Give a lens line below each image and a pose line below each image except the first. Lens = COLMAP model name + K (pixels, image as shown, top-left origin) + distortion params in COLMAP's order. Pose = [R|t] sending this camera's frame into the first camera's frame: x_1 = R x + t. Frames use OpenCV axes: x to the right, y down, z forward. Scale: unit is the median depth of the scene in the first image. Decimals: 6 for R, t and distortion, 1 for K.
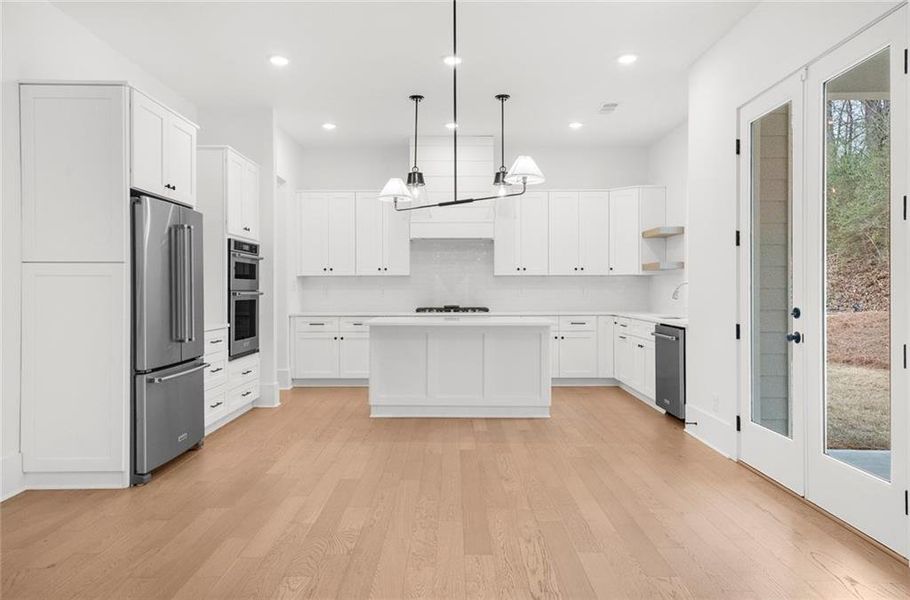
lens RADIAL K [[603.3, 0, 453.3], [0, 603.3, 277.4], [0, 0, 1]] dist [0.006137, 0.000596]
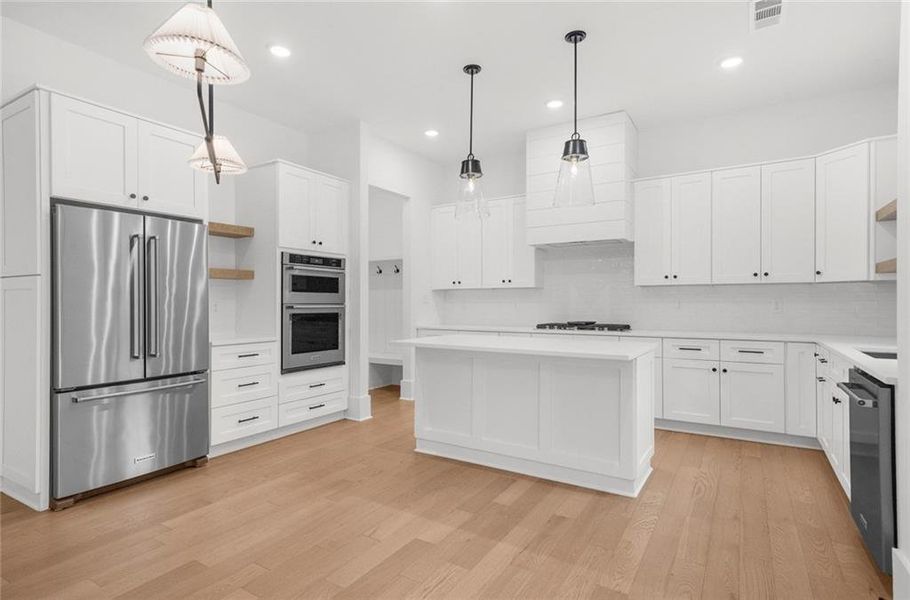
lens RADIAL K [[475.2, 0, 448.9], [0, 475.2, 295.5], [0, 0, 1]] dist [0.016704, 0.000089]
pose [[0.849579, -0.005996, -0.527428, 0.217975], [0.009591, 0.999946, 0.004082, 0.005604], [0.527375, -0.008526, 0.849590, 0.372521]]
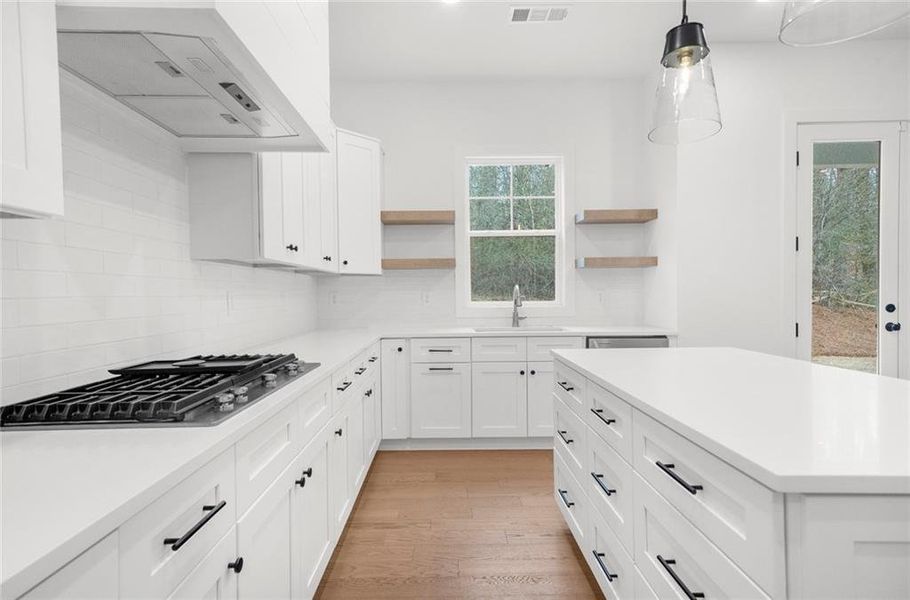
lens RADIAL K [[475.2, 0, 448.9], [0, 475.2, 295.5], [0, 0, 1]] dist [0.016704, 0.000089]
pose [[-0.004296, -0.000825, 0.999990, -0.239796], [-0.007418, 0.999972, 0.000793, 0.019595], [-0.999963, -0.007414, -0.004302, 1.008277]]
